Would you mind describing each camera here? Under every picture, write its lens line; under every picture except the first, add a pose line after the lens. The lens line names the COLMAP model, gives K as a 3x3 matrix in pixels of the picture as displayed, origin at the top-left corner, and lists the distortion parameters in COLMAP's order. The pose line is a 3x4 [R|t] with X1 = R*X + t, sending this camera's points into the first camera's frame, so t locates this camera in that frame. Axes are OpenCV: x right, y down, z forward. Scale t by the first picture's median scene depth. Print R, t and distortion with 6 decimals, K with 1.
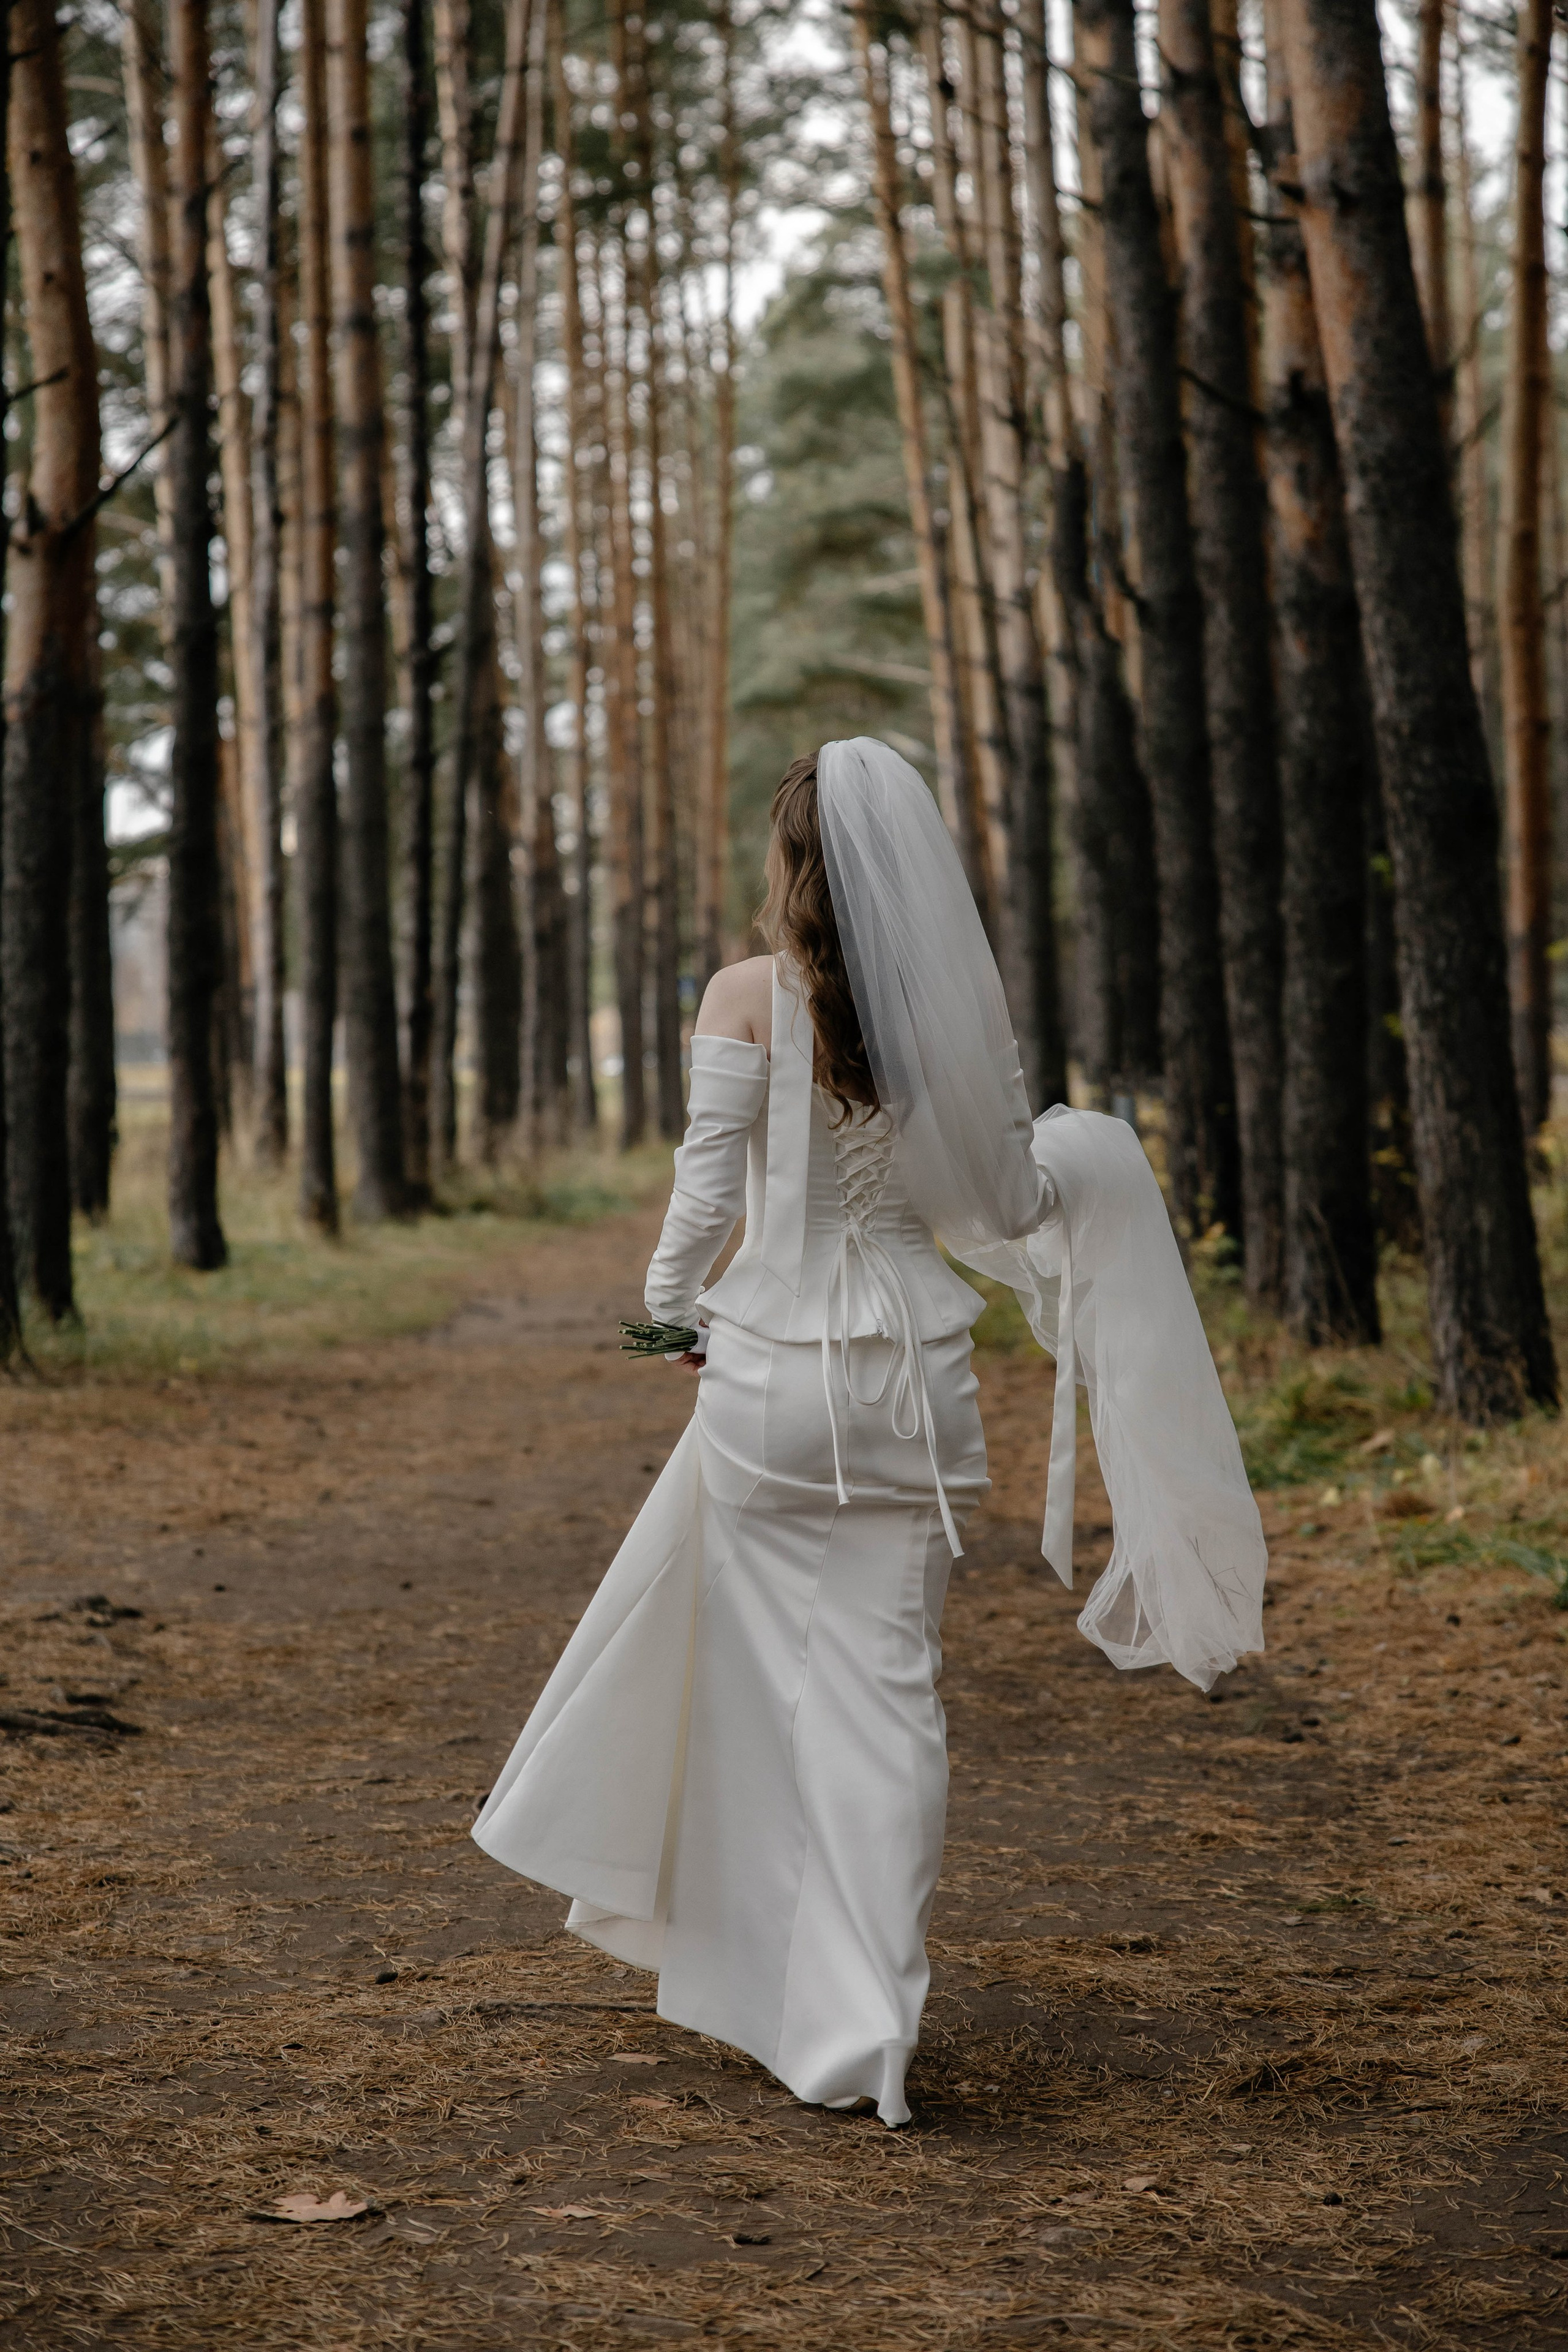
lens RADIAL K [[4743.1, 0, 784.0], [0, 4743.1, 1176.0], [0, 0, 1]] dist [-0.000043, 0.098186]
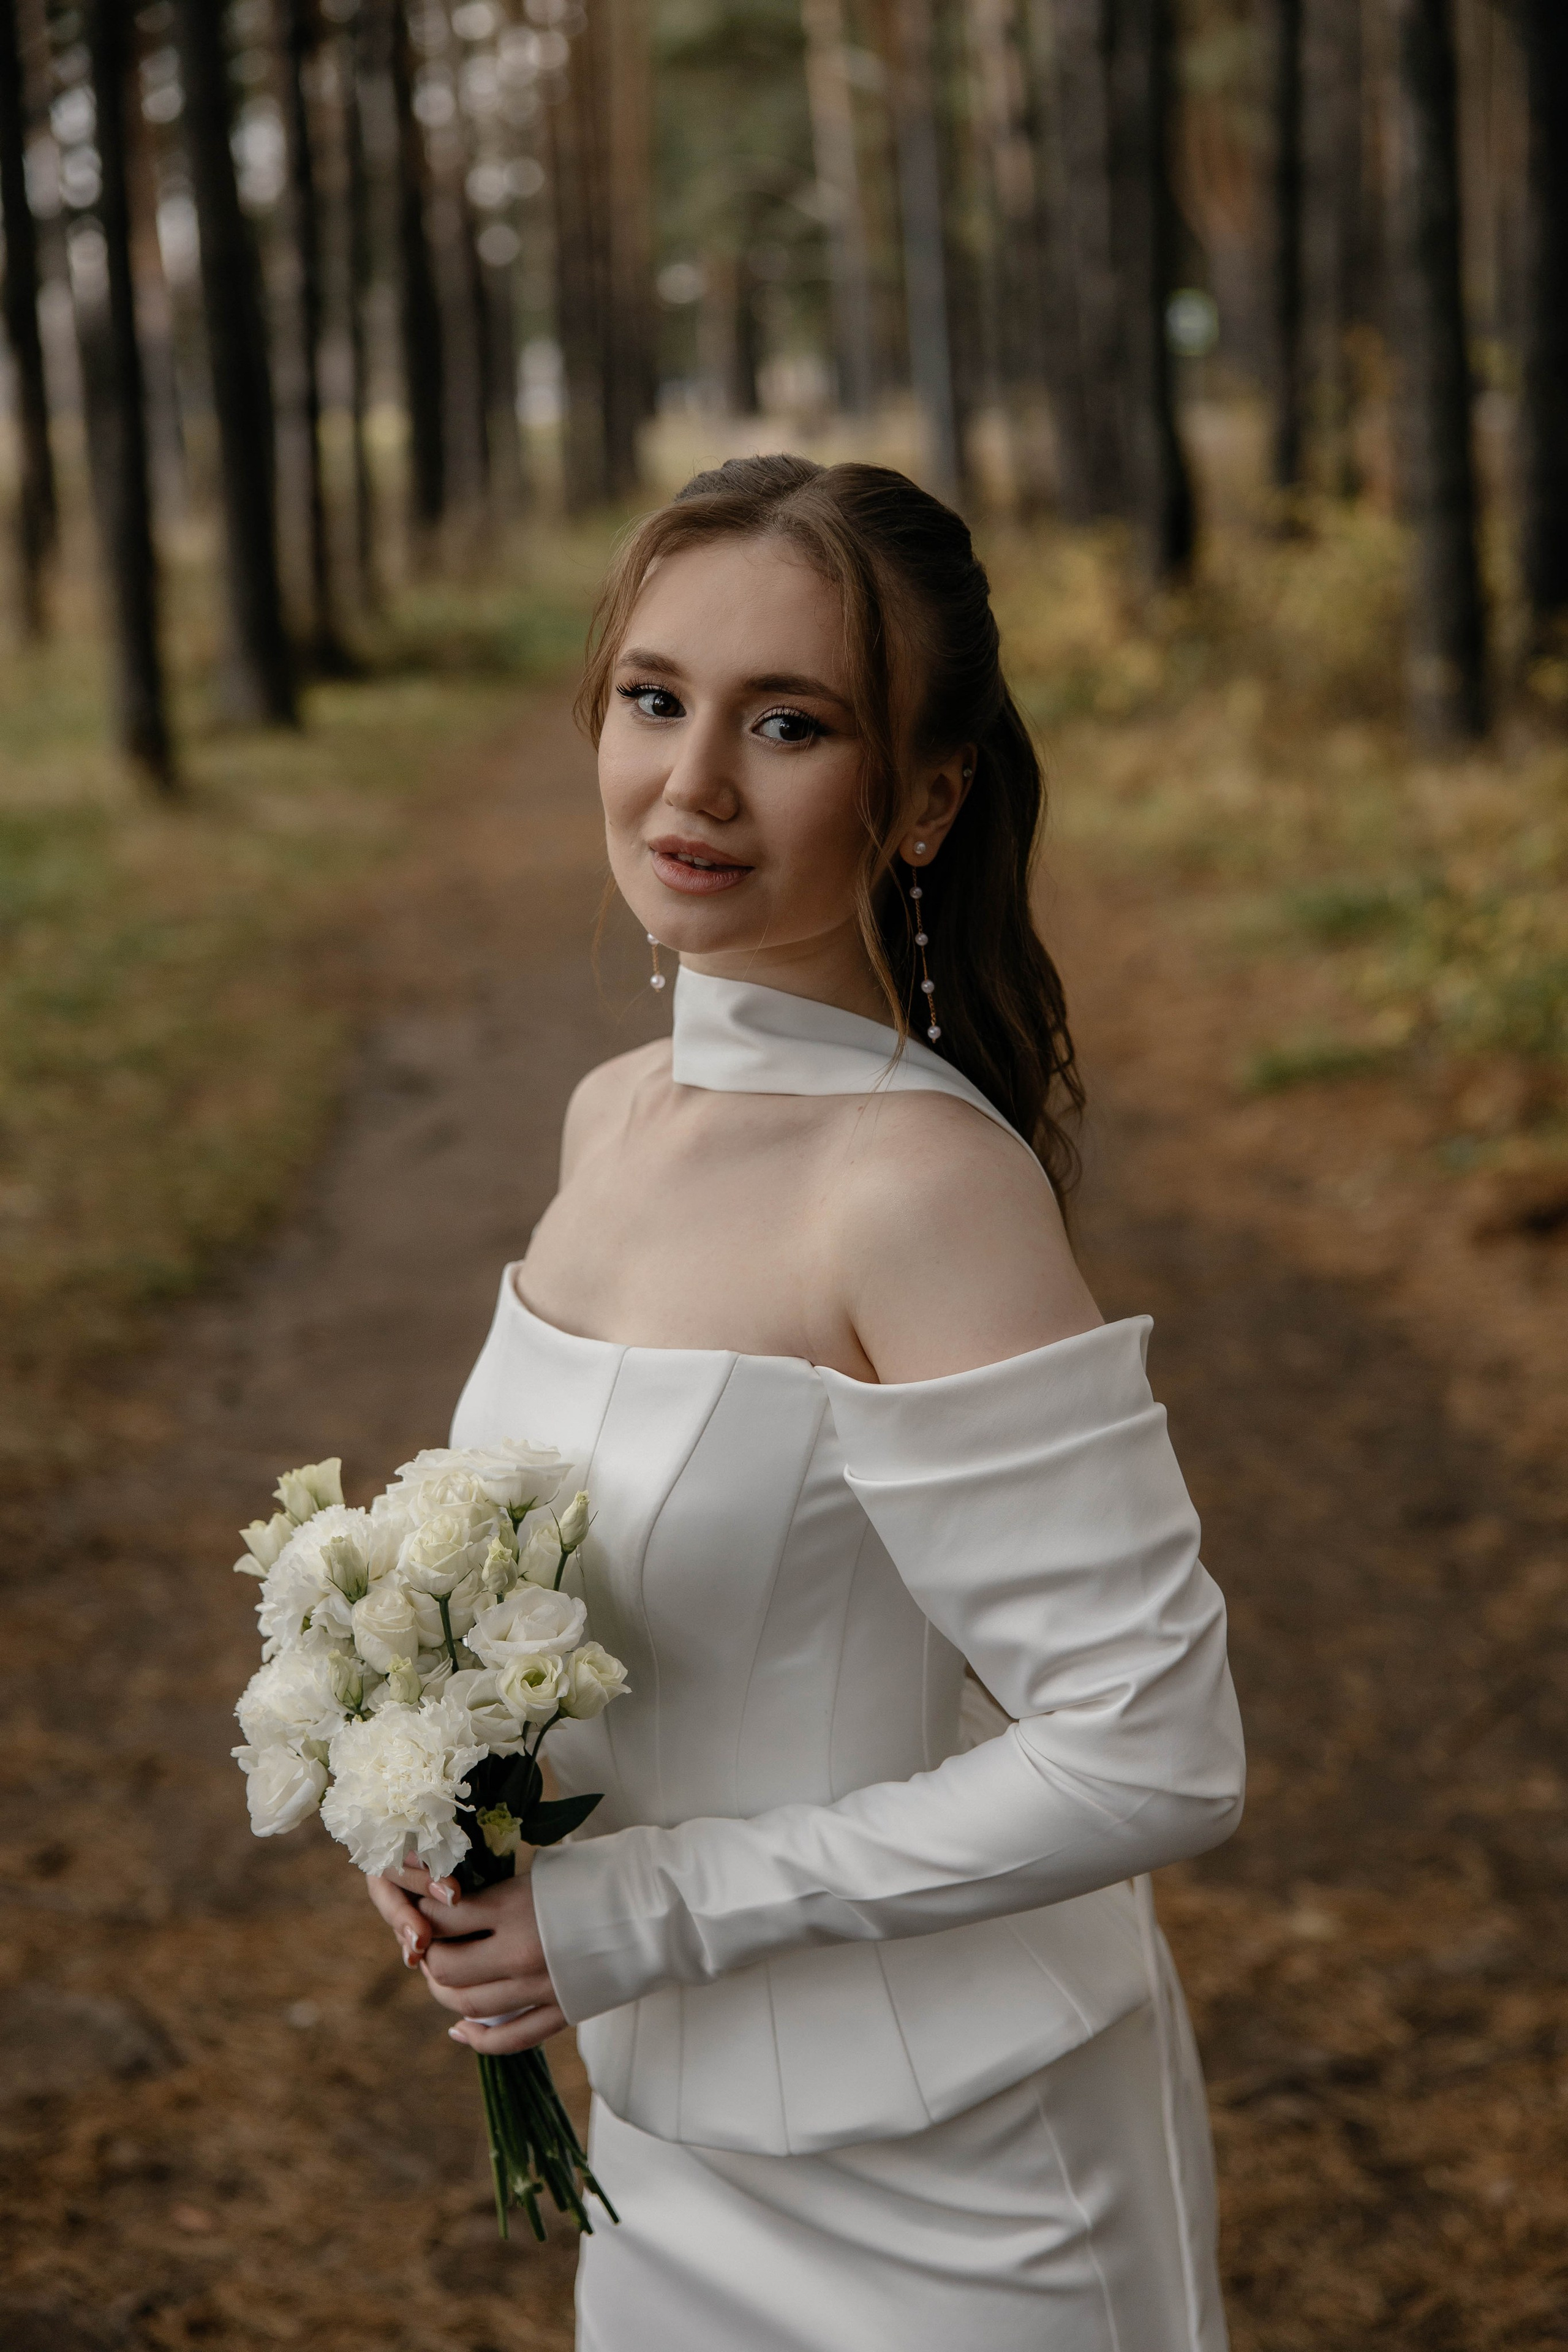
lens RADIAL K [[3280.7, 0, 783.8], [0, 3280.7, 1178.0], [0, 0, 1]] dist [0.094753, 0.009540]
pose [[0.998906, -0.031223, 0.034808, -0.020245], [0.023323, 0.977886, 0.207834, -0.016431], [-0.040528, -0.206795, 0.977544, 0.378445]]
